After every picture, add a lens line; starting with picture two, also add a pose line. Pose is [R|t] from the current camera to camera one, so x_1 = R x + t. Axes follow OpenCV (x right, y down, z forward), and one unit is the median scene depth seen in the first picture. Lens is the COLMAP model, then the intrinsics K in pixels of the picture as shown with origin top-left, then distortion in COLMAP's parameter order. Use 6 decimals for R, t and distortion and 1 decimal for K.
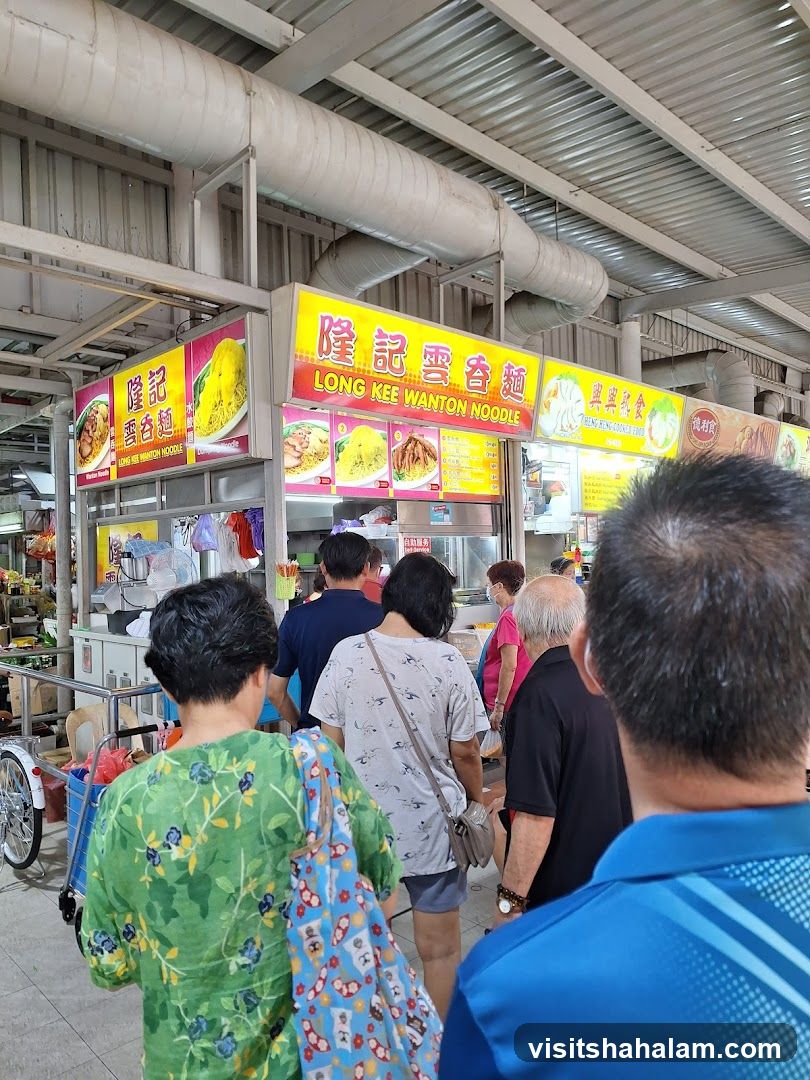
lens RADIAL K [[739.1, 0, 410.8], [0, 739.1, 552.6], [0, 0, 1]] dist [0.056102, -0.001996]
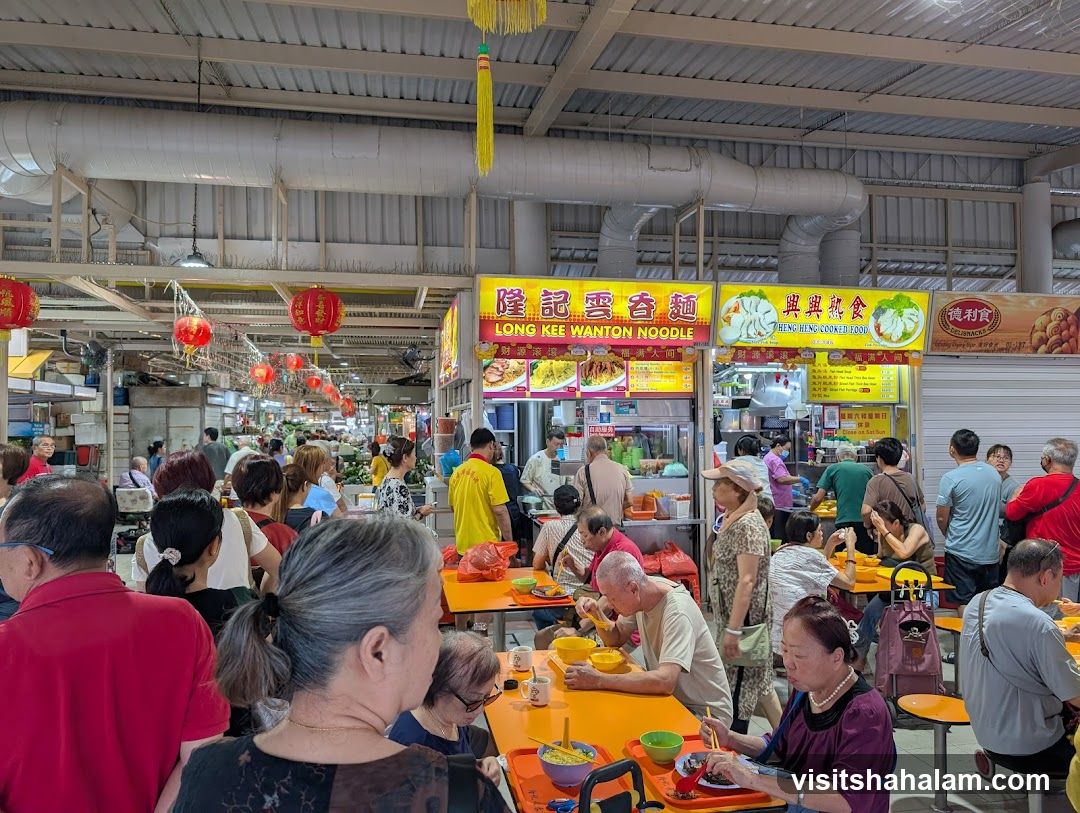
lens RADIAL K [[784.1, 0, 548.9], [0, 784.1, 429.3], [0, 0, 1]] dist [-0.000150, -0.022454]
pose [[0.849959, 0.021686, -0.526402, 0.727274], [-0.013508, 0.999721, 0.019375, -0.043155], [0.526675, -0.009358, 0.850015, -0.317443]]
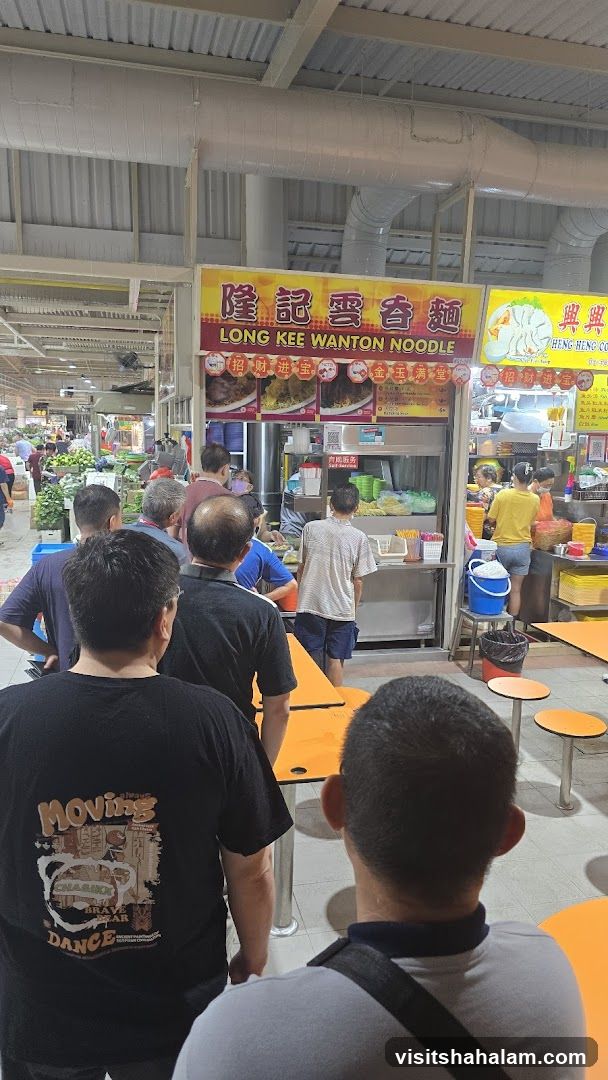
lens RADIAL K [[719.5, 0, 303.7], [0, 719.5, 547.6], [0, 0, 1]] dist [0.019364, -0.008047]
pose [[0.867724, 0.120573, -0.482200, 0.558428], [-0.040494, 0.984055, 0.173191, -0.075479], [0.495394, -0.130756, 0.858771, -0.062977]]
